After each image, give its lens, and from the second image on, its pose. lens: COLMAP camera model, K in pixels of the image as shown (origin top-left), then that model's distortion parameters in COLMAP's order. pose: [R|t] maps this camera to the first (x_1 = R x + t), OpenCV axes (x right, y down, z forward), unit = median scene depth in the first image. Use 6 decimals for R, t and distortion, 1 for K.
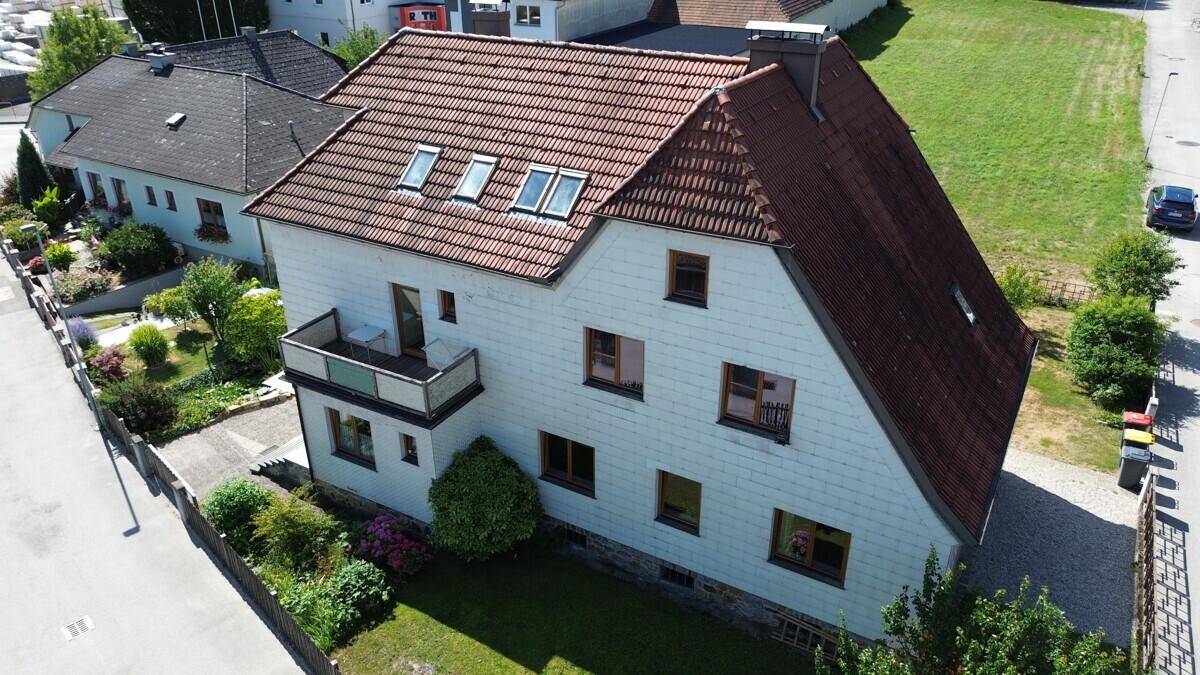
lens RADIAL K [[849.6, 0, 596.1], [0, 849.6, 340.5], [0, 0, 1]] dist [0.077699, -0.078720]
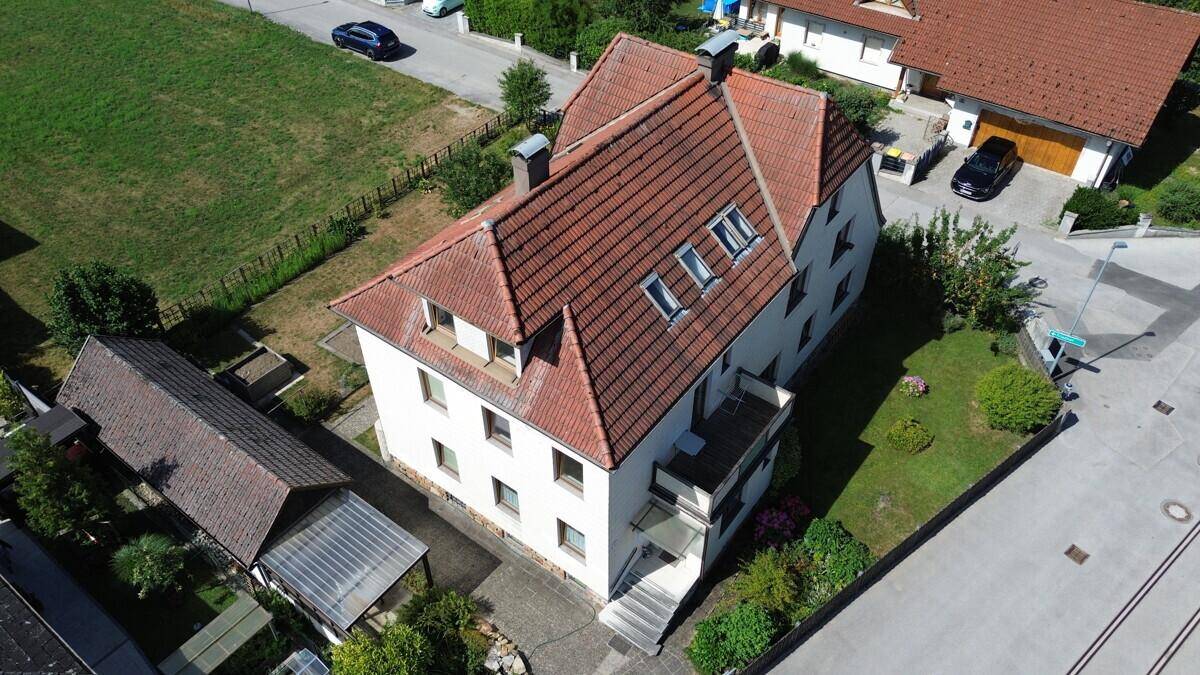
lens RADIAL K [[849.6, 0, 596.1], [0, 849.6, 340.5], [0, 0, 1]] dist [0.077699, -0.078720]
pose [[0.123893, -0.672222, 0.729909, -1.043310], [0.464053, 0.689434, 0.556179, -0.804804], [-0.877101, 0.269810, 0.397363, 0.655945]]
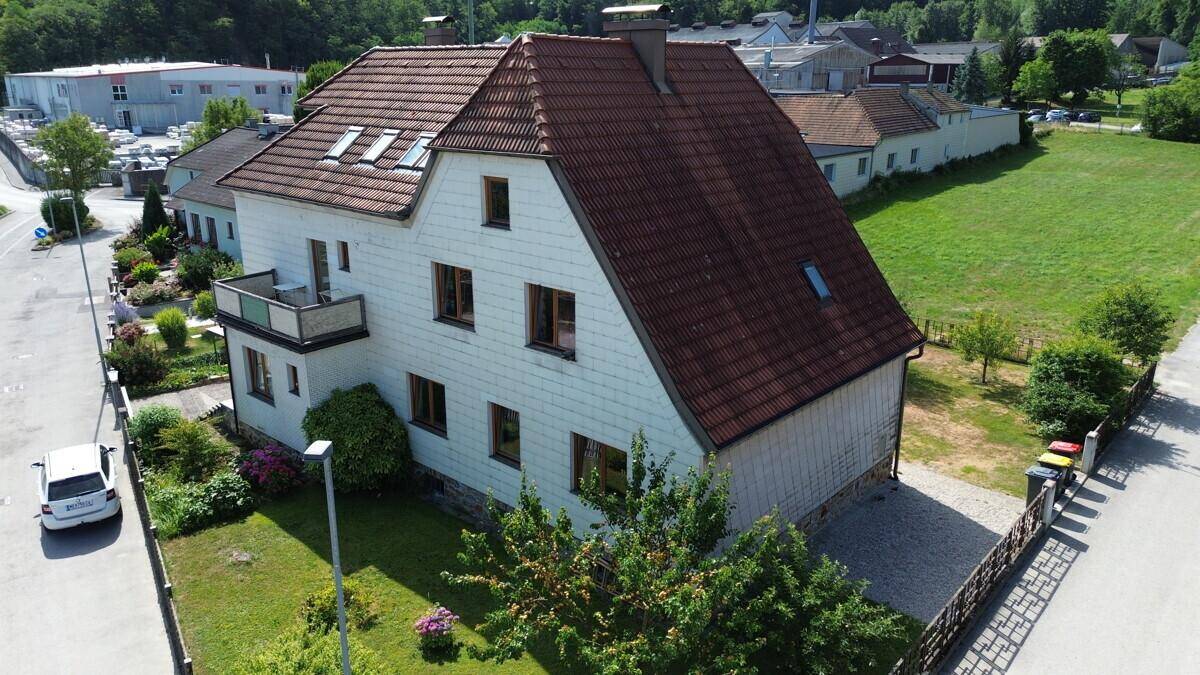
lens RADIAL K [[849.6, 0, 596.1], [0, 849.6, 340.5], [0, 0, 1]] dist [0.077699, -0.078720]
pose [[0.978343, 0.066120, -0.196147, 0.368822], [-0.099271, 0.981399, -0.164321, 0.215819], [0.181634, 0.180234, 0.966708, -0.008347]]
